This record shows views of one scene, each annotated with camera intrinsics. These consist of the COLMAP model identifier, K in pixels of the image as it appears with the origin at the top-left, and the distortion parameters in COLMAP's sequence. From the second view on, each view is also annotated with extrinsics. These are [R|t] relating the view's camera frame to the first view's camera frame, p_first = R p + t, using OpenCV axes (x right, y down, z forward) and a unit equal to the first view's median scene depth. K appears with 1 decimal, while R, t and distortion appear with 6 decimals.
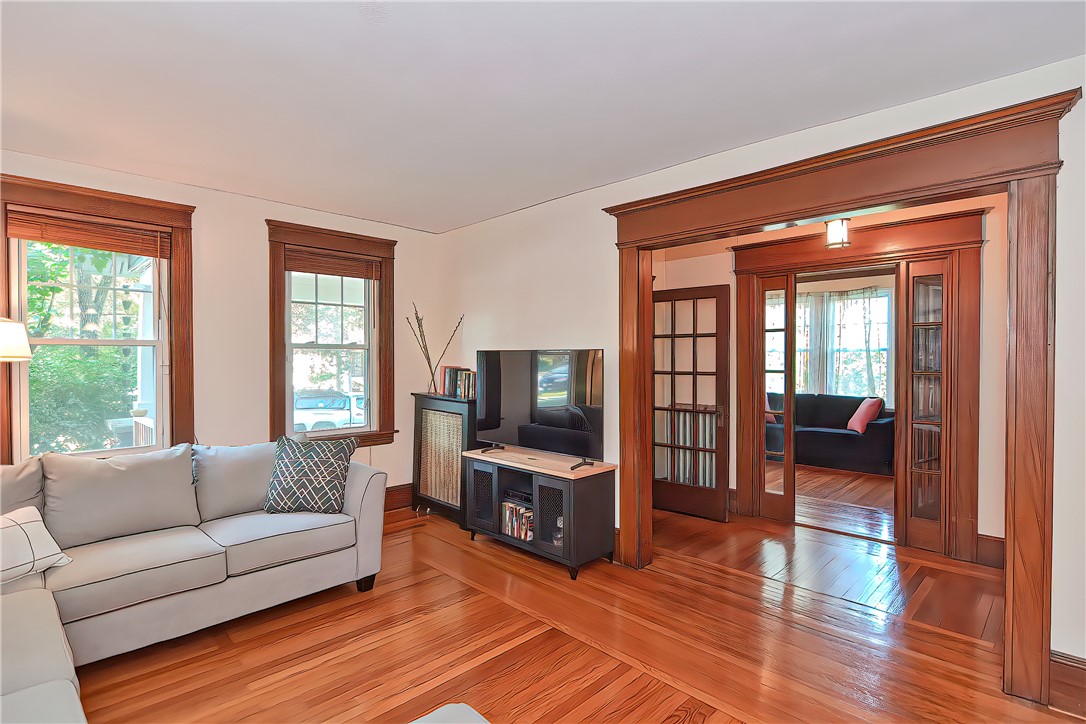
lens RADIAL K [[534.9, 0, 539.2], [0, 534.9, 360.3], [0, 0, 1]] dist [0.010735, -0.000865]
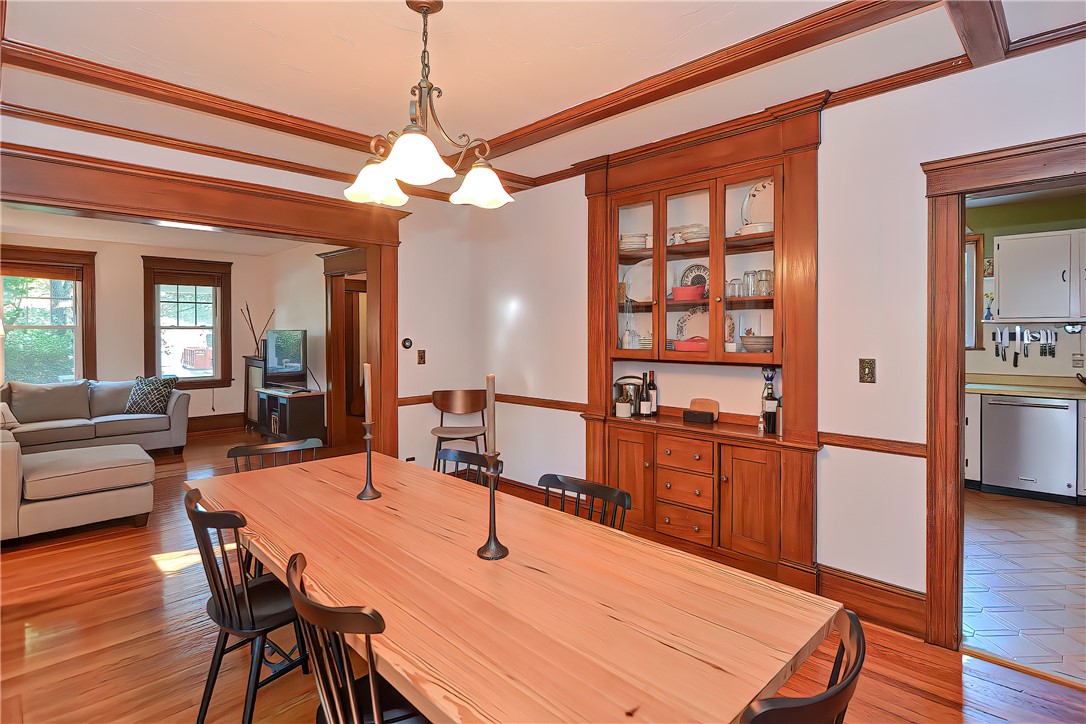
lens RADIAL K [[541.5, 0, 547.3], [0, 541.5, 330.6], [0, 0, 1]] dist [-0.005441, -0.000603]
pose [[0.999781, -0.001018, 0.020890, 0.775578], [0.001169, 0.999973, -0.007222, -0.003223], [-0.020882, 0.007245, 0.999756, -0.784599]]
